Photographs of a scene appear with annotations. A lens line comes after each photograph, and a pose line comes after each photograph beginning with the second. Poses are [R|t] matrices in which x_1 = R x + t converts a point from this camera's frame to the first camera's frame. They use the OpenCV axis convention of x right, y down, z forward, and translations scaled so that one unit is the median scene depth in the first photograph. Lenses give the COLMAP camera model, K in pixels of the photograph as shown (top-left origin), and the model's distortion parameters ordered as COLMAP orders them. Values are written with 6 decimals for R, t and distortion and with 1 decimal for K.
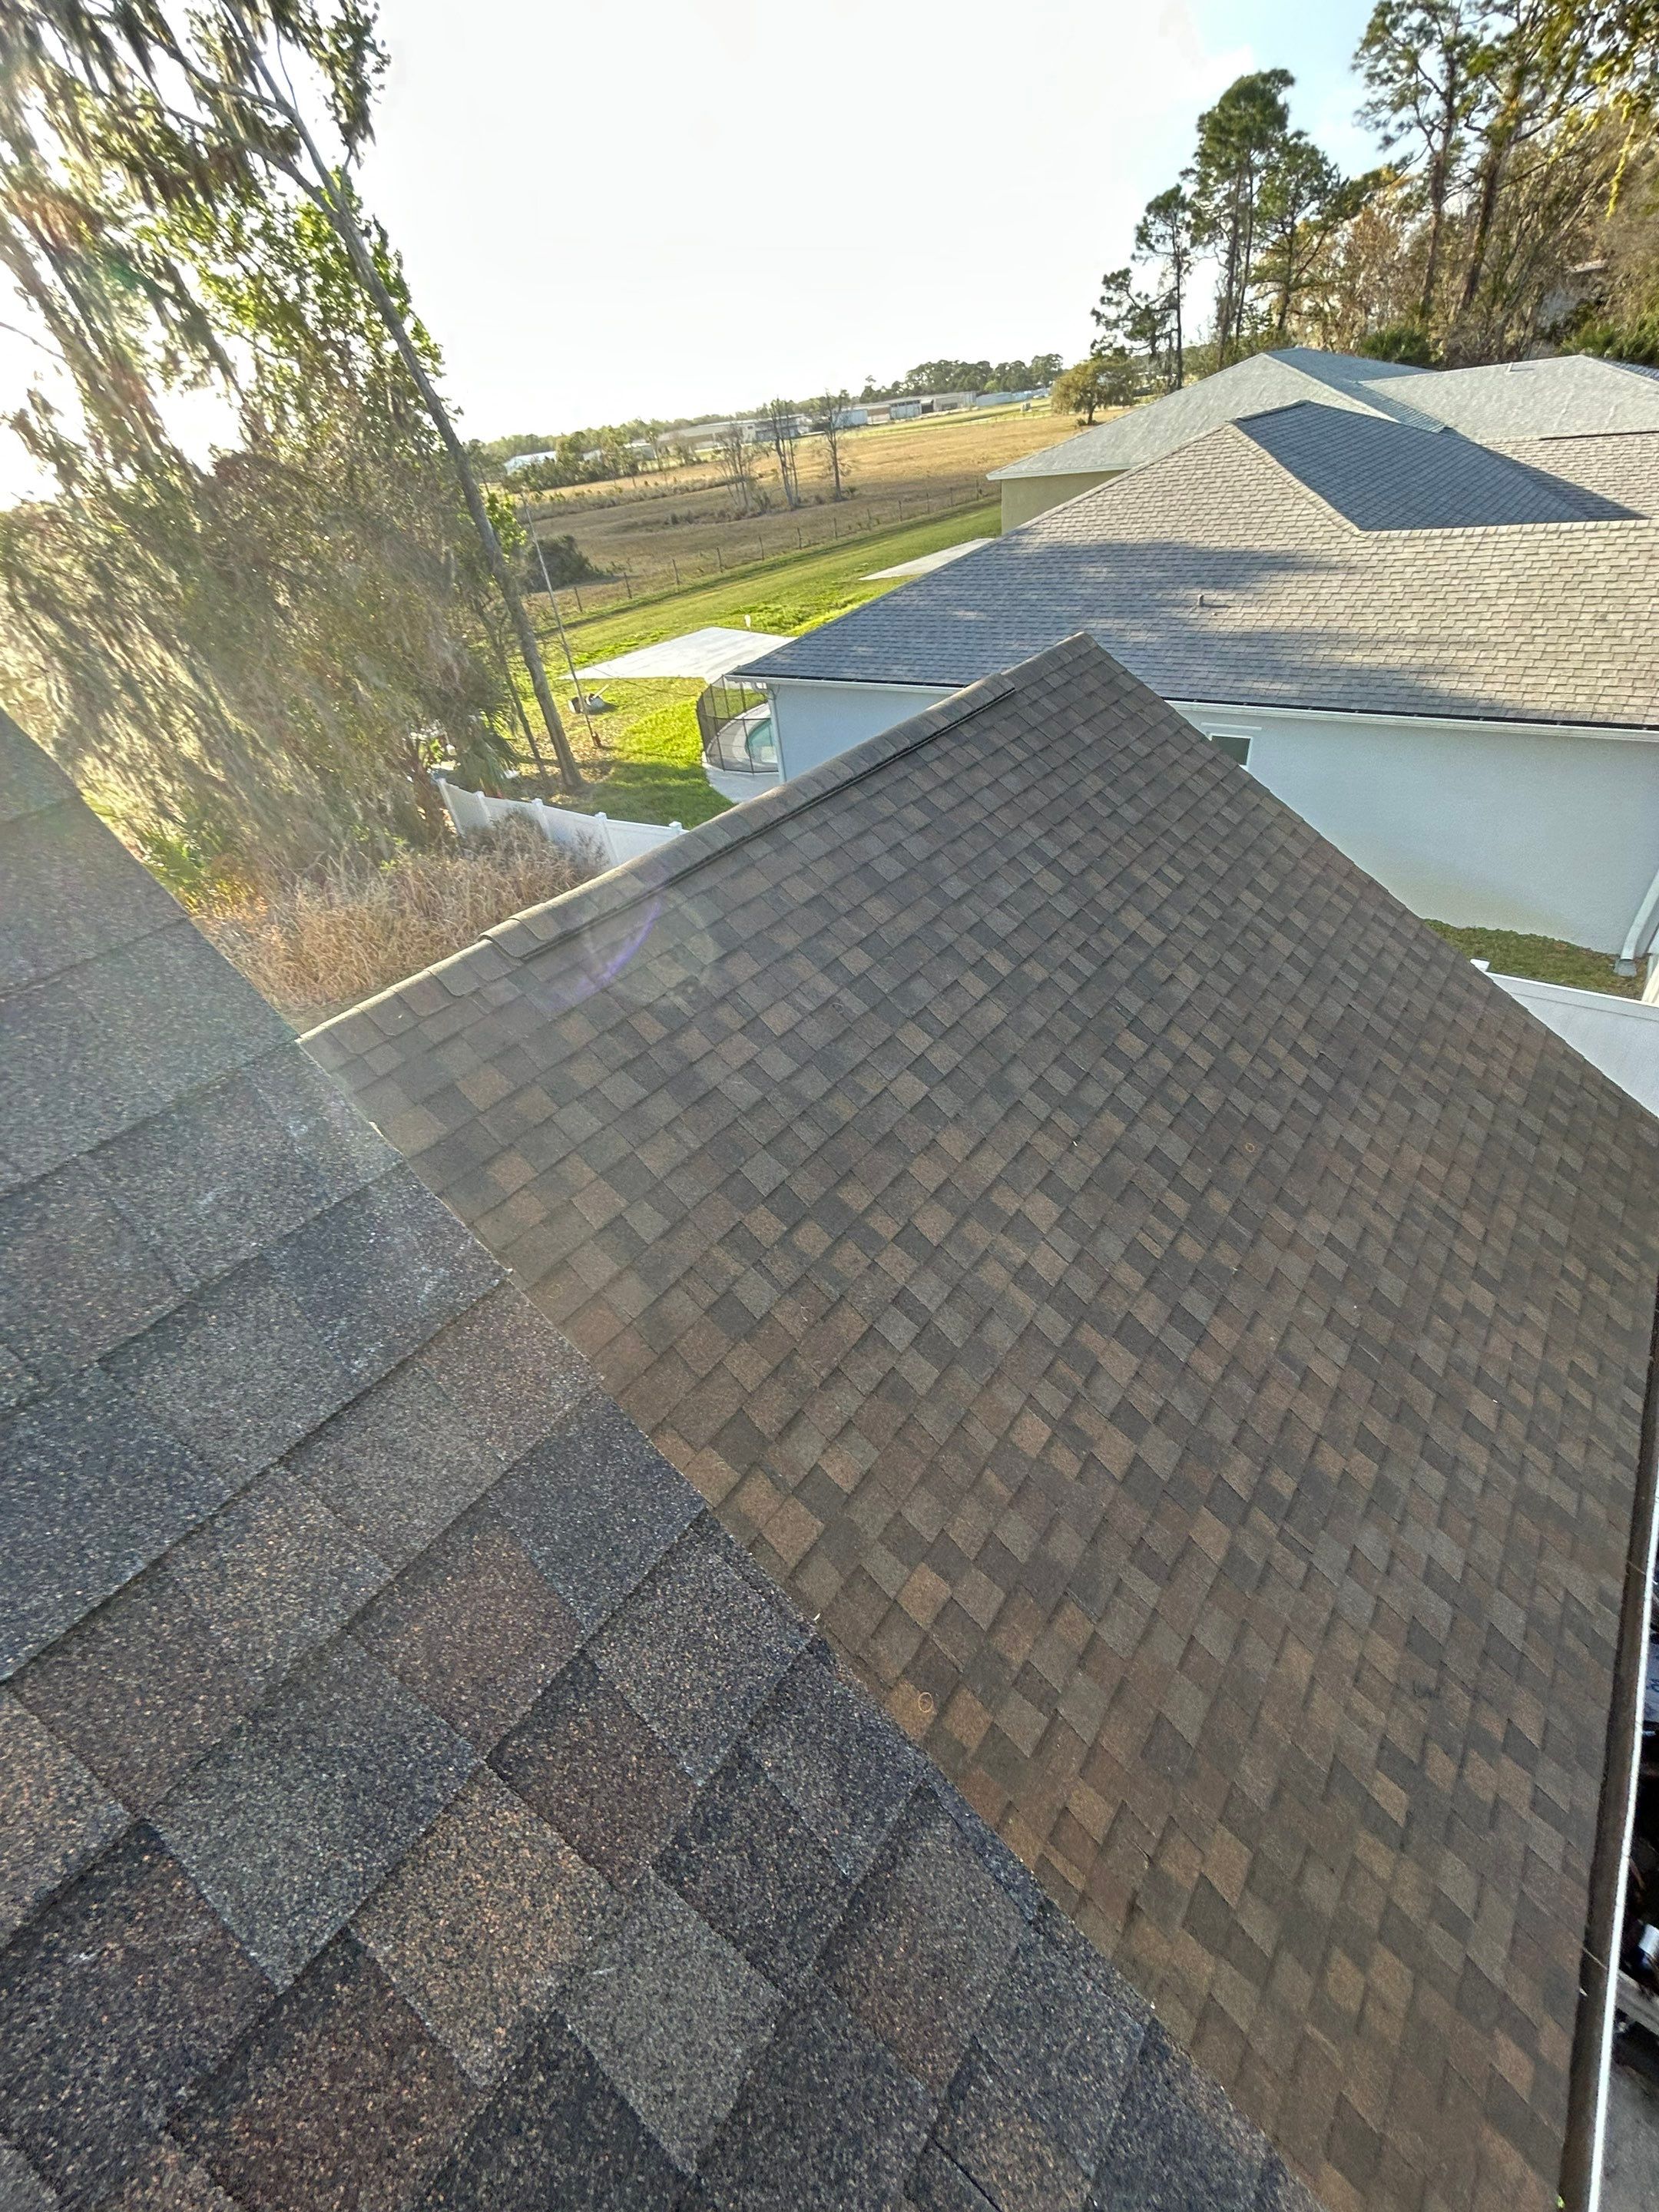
lens RADIAL K [[902.3, 0, 825.1], [0, 902.3, 1100.1], [0, 0, 1]] dist [-0.001996, 0.002617]
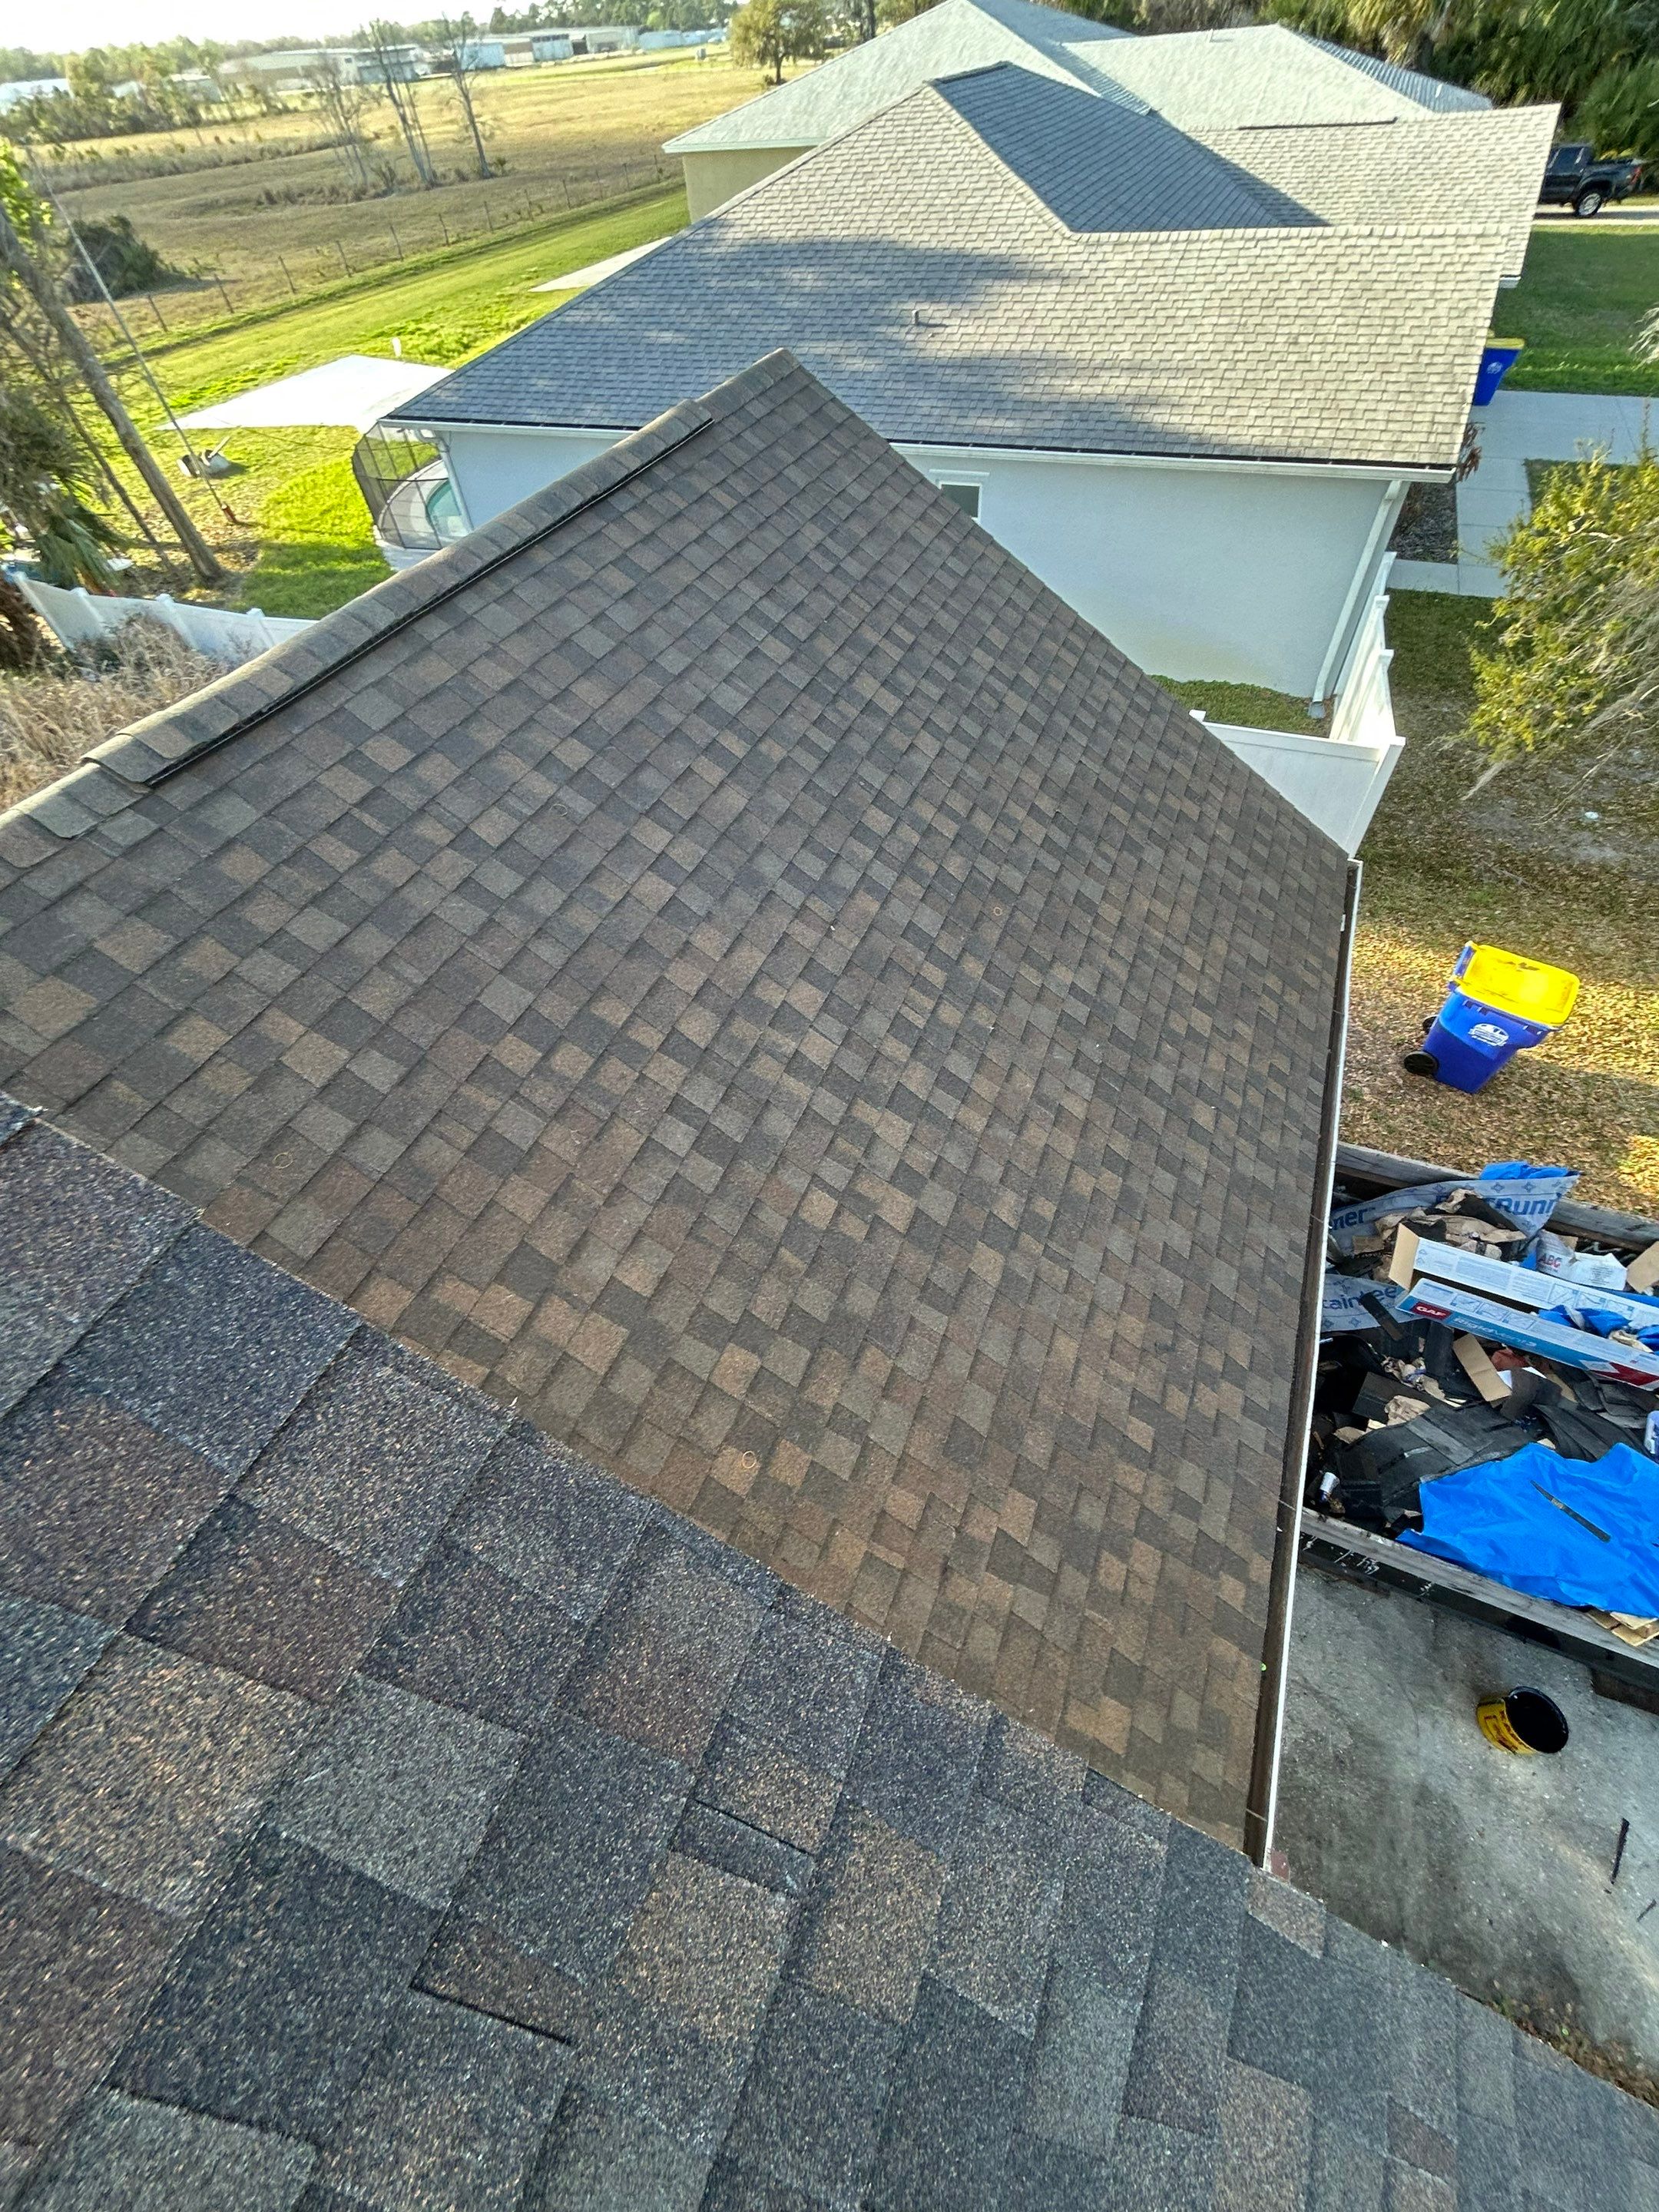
lens RADIAL K [[901.6, 0, 829.5], [0, 901.6, 1106.0], [0, 0, 1]] dist [0.001576, 0.000343]
pose [[0.964312, -0.170243, 0.202781, 0.032025], [0.125234, 0.968063, 0.217186, 0.018269], [-0.233280, -0.184040, 0.954835, 0.010921]]
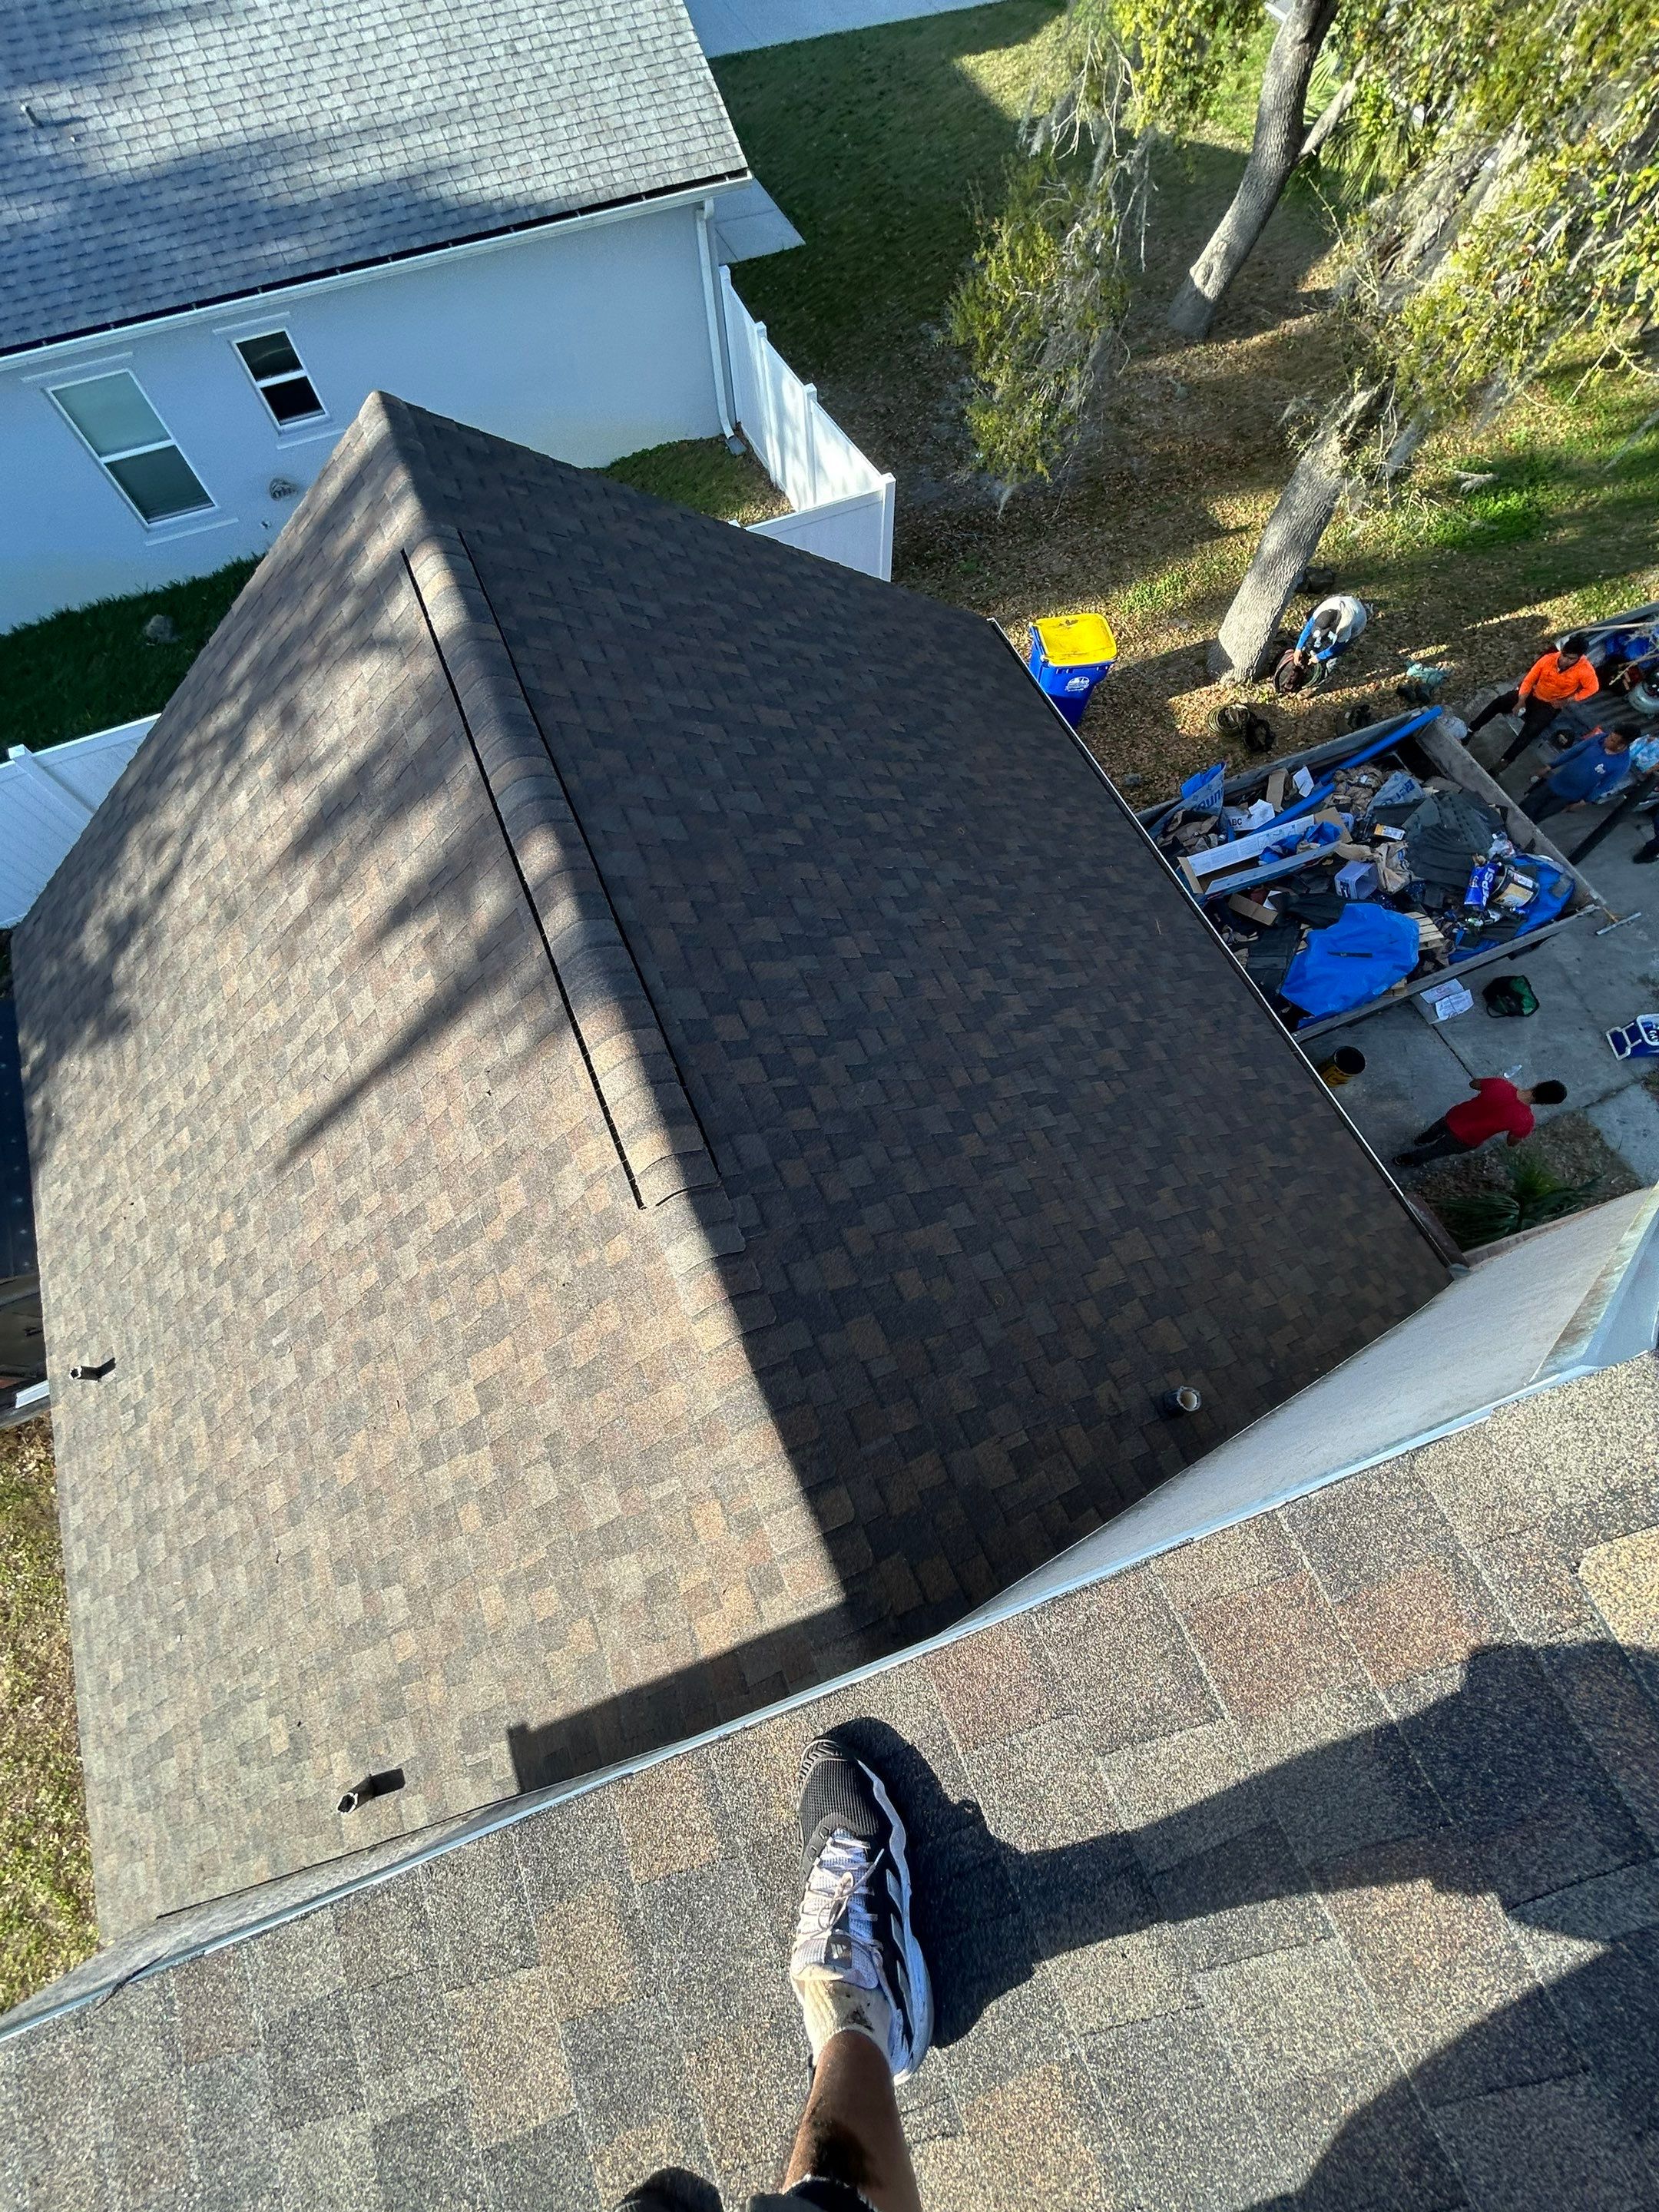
lens RADIAL K [[901.6, 0, 829.5], [0, 901.6, 1106.0], [0, 0, 1]] dist [0.001576, 0.000343]
pose [[0.476437, -0.765438, 0.432565, -0.451259], [0.504429, 0.640940, 0.578574, -0.494847], [-0.720110, -0.057456, 0.691477, 0.179839]]
